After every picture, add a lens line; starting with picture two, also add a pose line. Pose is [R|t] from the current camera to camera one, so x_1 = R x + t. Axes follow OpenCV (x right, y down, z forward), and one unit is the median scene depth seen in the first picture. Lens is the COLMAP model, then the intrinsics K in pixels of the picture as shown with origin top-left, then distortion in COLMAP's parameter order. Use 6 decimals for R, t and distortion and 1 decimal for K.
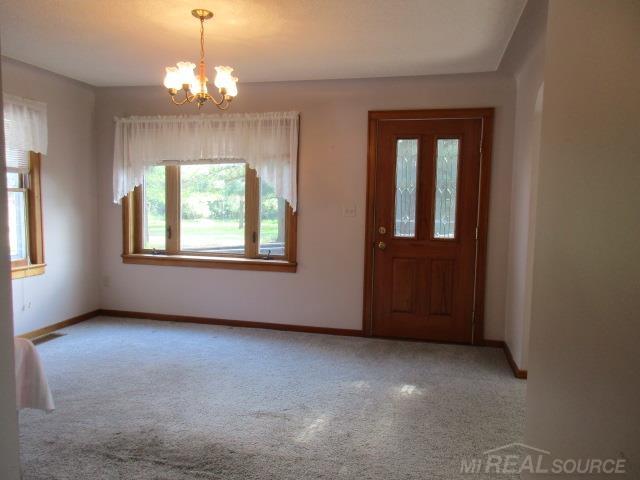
lens RADIAL K [[484.3, 0, 318.8], [0, 484.3, 241.1], [0, 0, 1]] dist [0.012172, 0.003722]
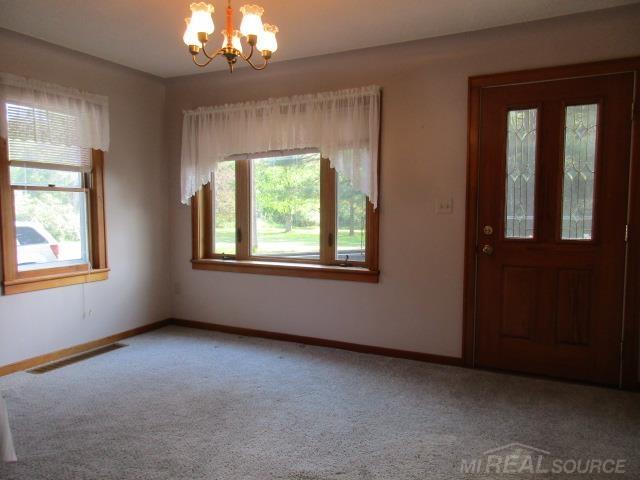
lens RADIAL K [[484.3, 0, 318.8], [0, 484.3, 241.1], [0, 0, 1]] dist [0.012172, 0.003722]
pose [[0.973035, -0.002306, -0.230644, 0.045934], [-0.001158, 0.999889, -0.014883, 0.007019], [0.230653, 0.014749, 0.972924, 0.181914]]
